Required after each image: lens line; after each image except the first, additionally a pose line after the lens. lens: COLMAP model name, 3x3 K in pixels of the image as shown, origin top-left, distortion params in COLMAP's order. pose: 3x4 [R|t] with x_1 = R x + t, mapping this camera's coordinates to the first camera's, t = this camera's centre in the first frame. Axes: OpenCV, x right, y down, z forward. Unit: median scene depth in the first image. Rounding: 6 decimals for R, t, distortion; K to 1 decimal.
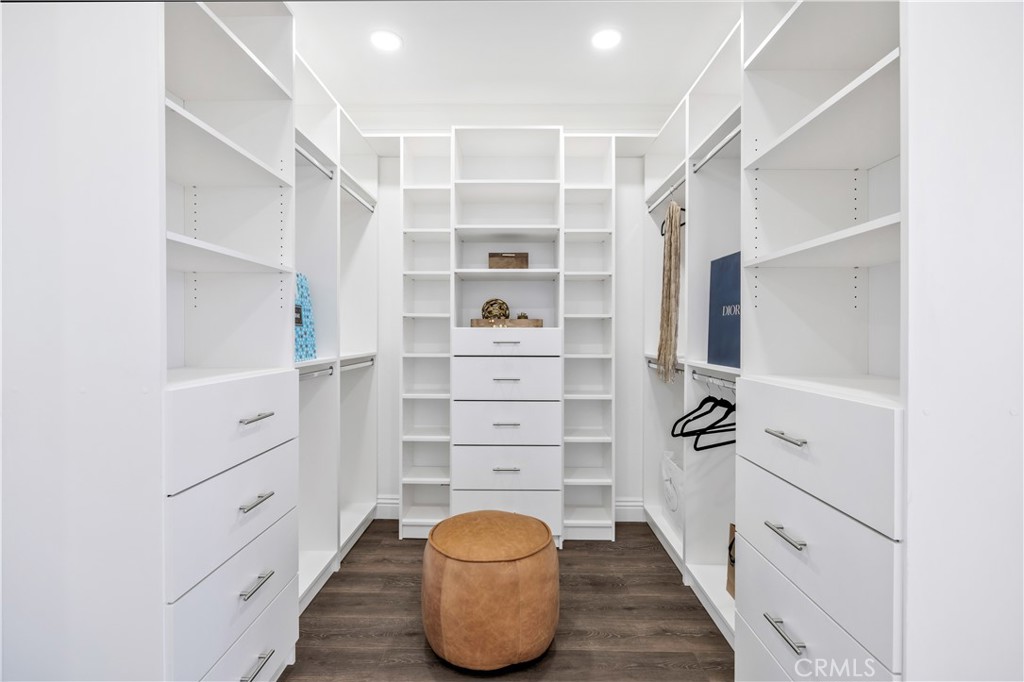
lens RADIAL K [[454.2, 0, 511.9], [0, 454.2, 334.1], [0, 0, 1]] dist [-0.009258, 0.000964]
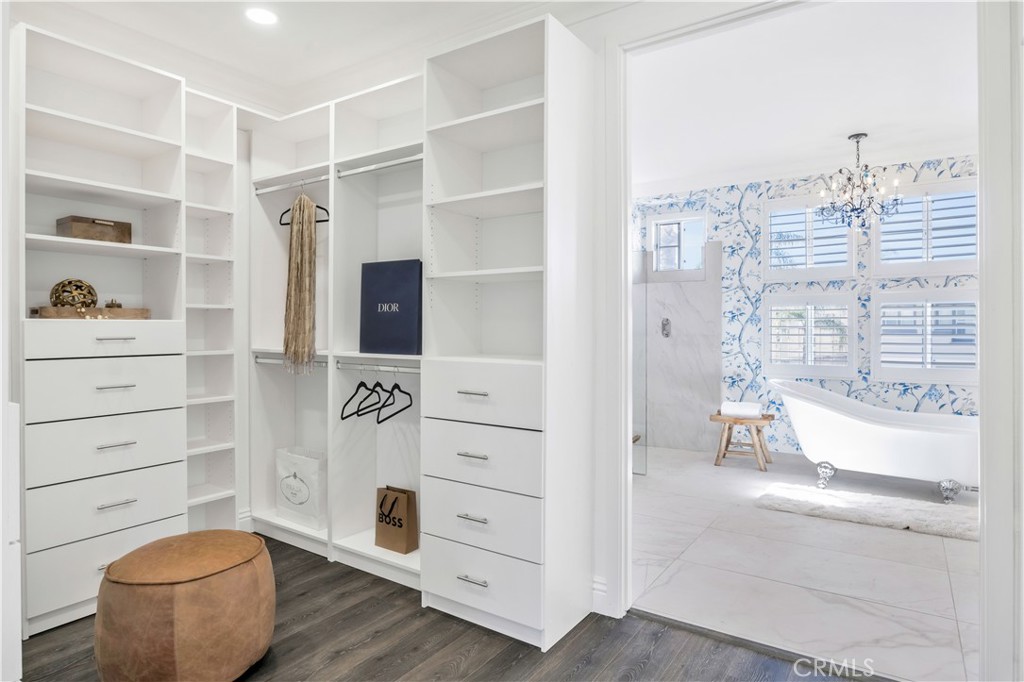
lens RADIAL K [[588.1, 0, 511.9], [0, 588.1, 336.1], [0, 0, 1]] dist [0.020767, 0.000248]
pose [[0.554590, -0.016548, 0.831959, -0.518841], [0.002067, 0.999827, 0.018509, -0.003830], [-0.832121, -0.008545, 0.554528, -0.122316]]
